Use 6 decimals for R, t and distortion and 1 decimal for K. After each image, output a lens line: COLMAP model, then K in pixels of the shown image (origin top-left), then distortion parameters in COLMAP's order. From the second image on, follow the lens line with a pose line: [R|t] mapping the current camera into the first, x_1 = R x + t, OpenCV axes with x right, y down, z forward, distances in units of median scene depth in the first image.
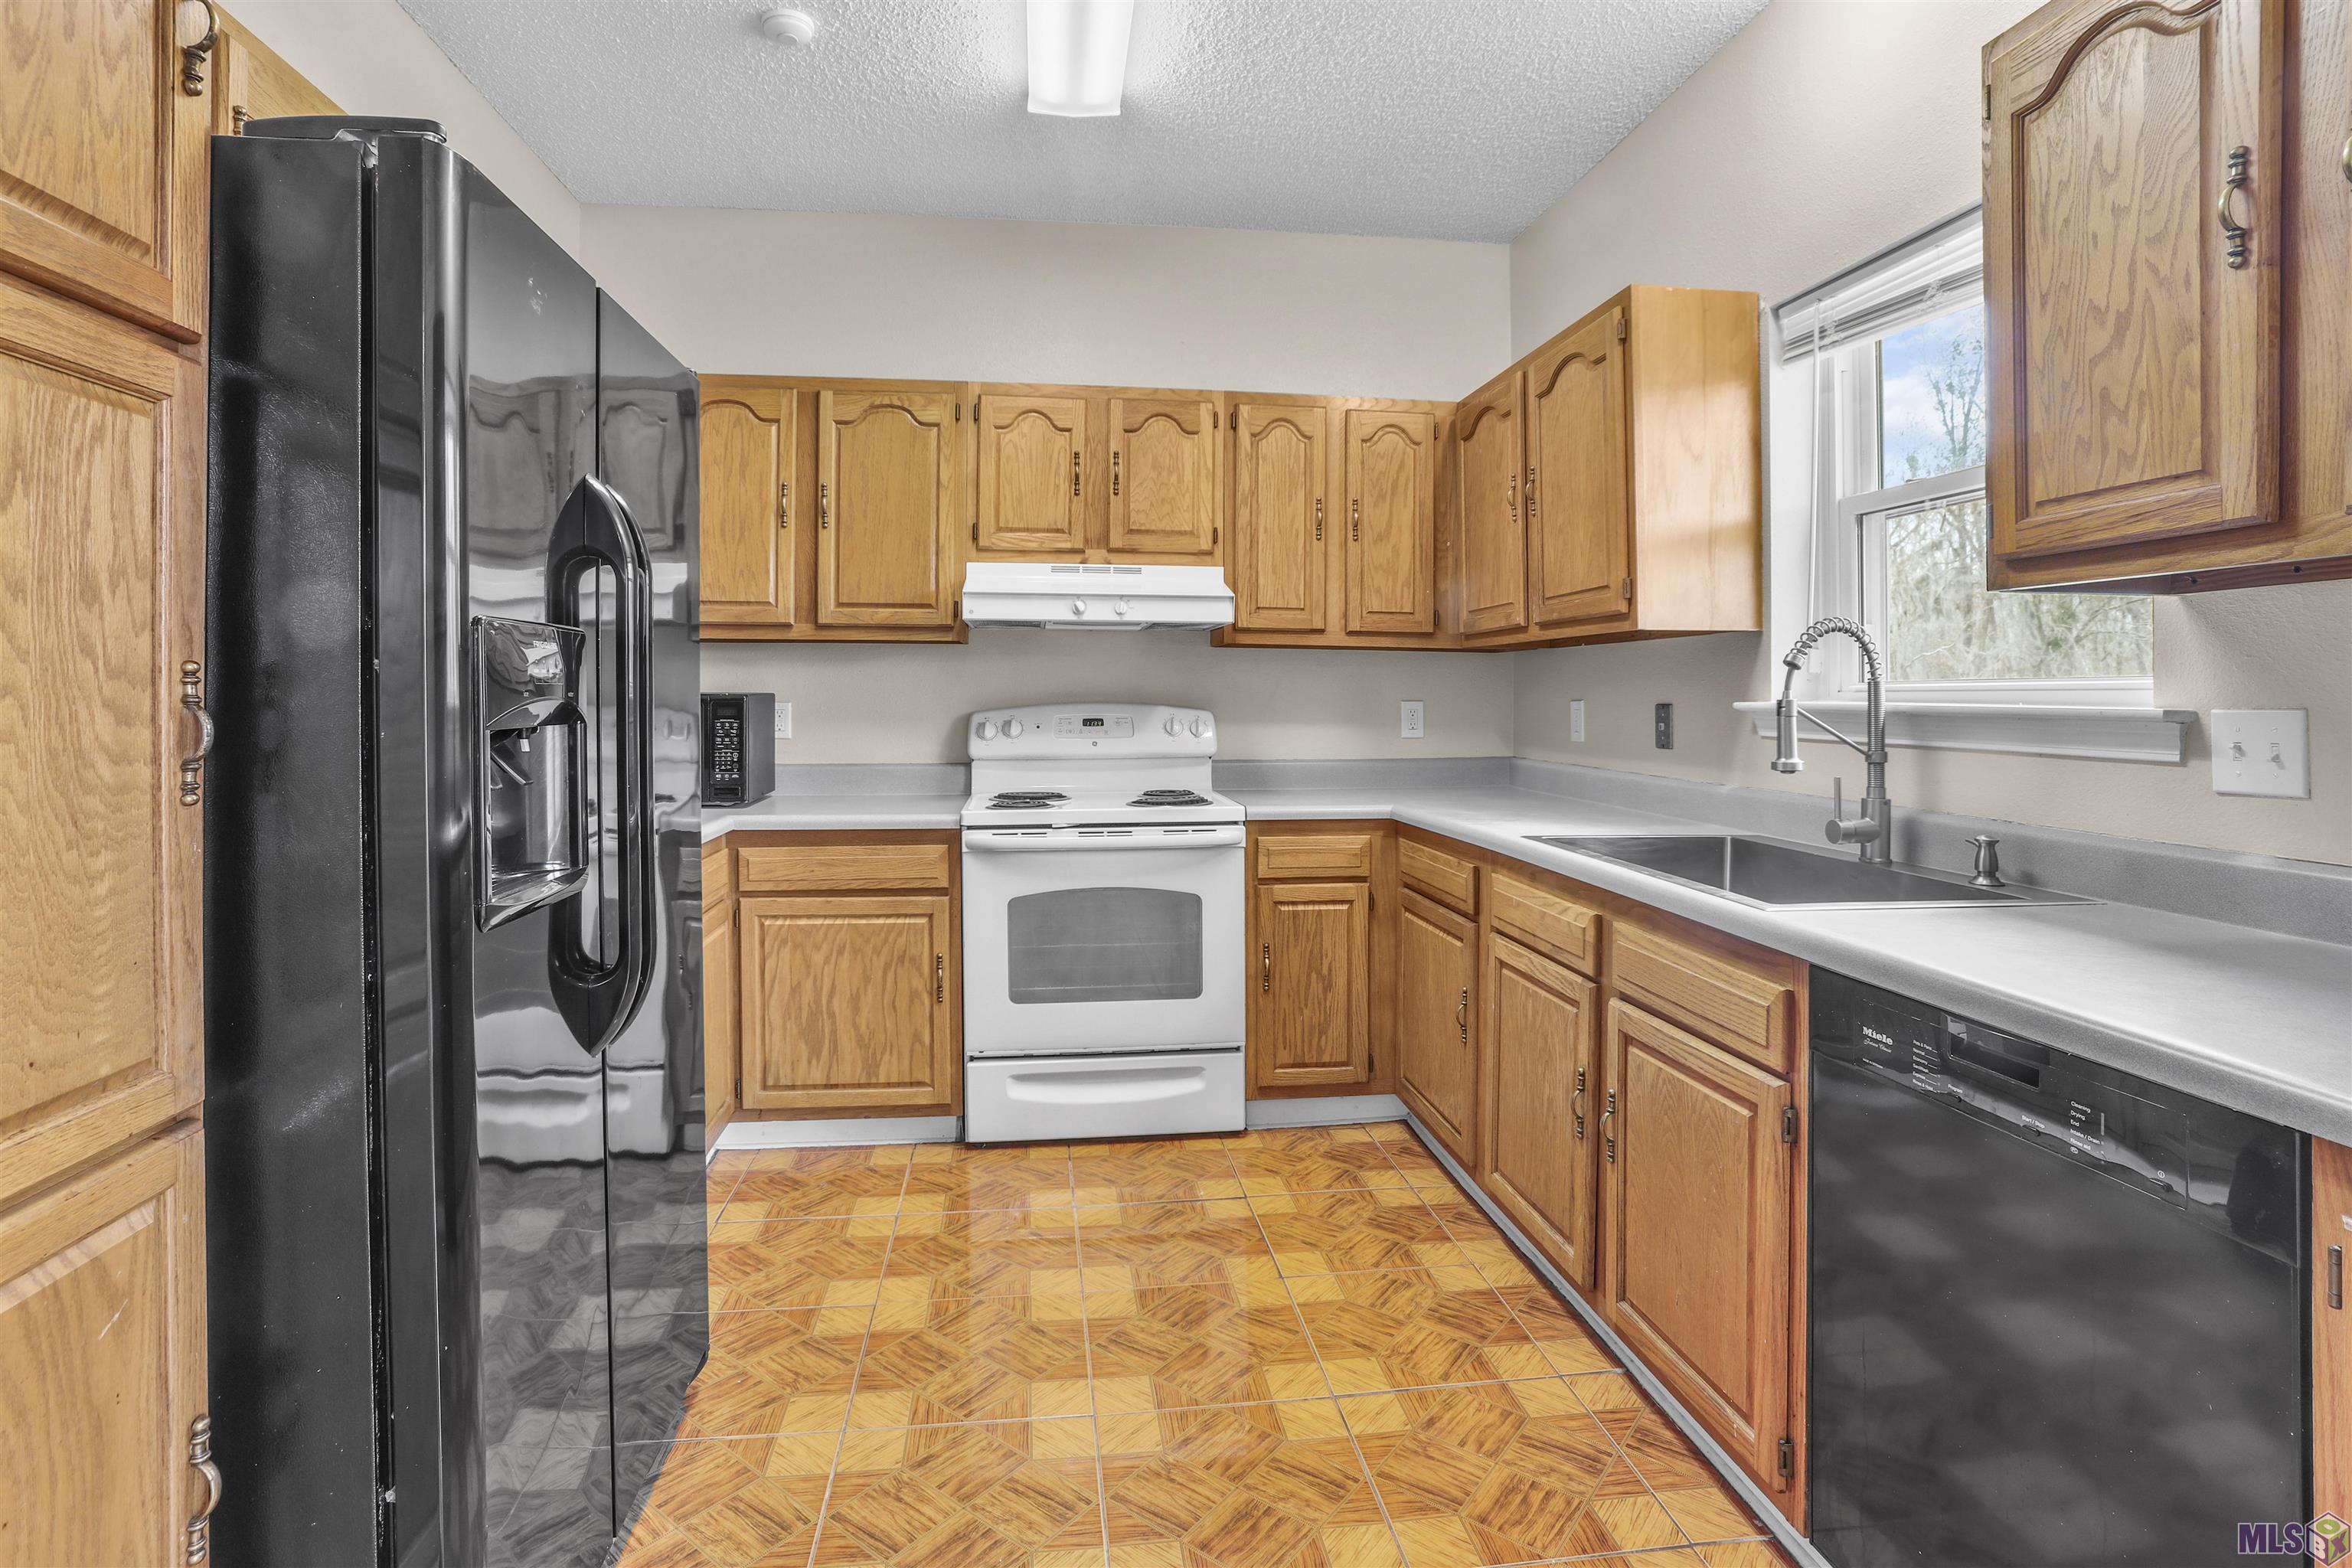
lens RADIAL K [[1150.9, 0, 1135.4], [0, 1150.9, 688.4], [0, 0, 1]] dist [-0.037779, -0.000098]
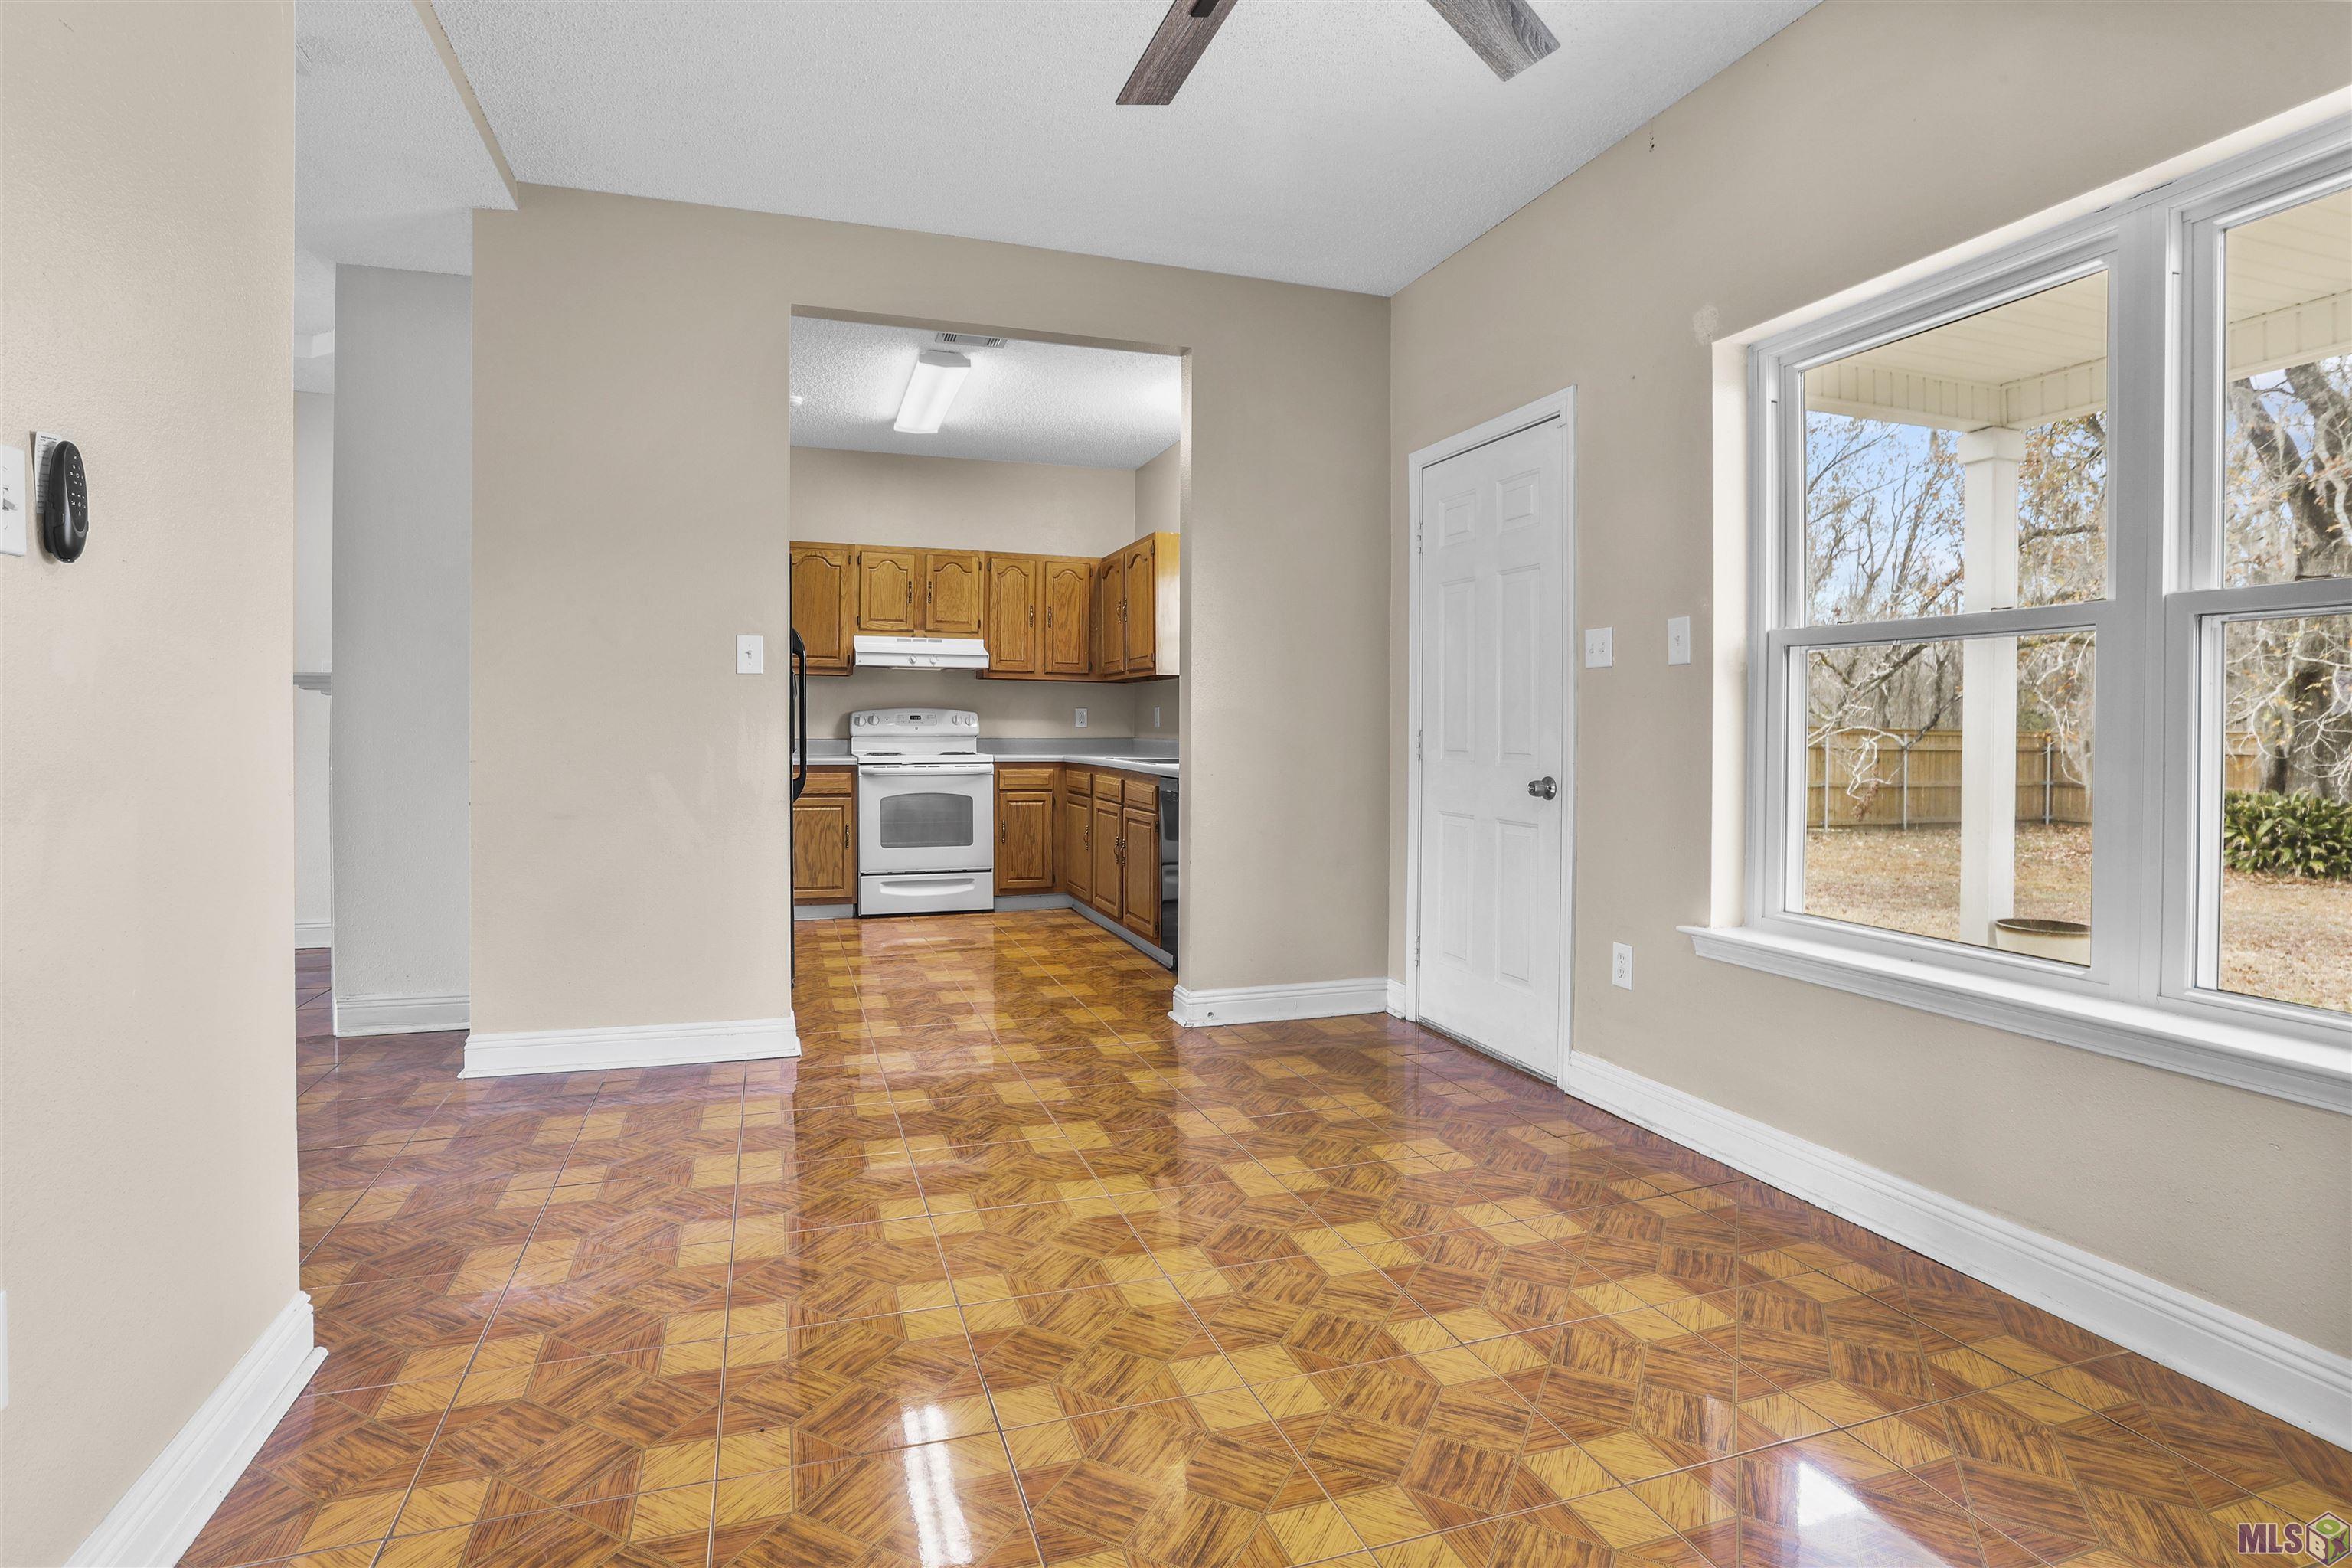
lens RADIAL K [[1150.9, 0, 1137.6], [0, 1150.9, 721.9], [0, 0, 1]] dist [-0.037779, -0.000098]
pose [[0.977968, 0.002925, 0.208733, -0.081938], [-0.003022, 0.999995, 0.000147, 0.038395], [-0.208732, -0.000774, 0.977973, -1.058676]]
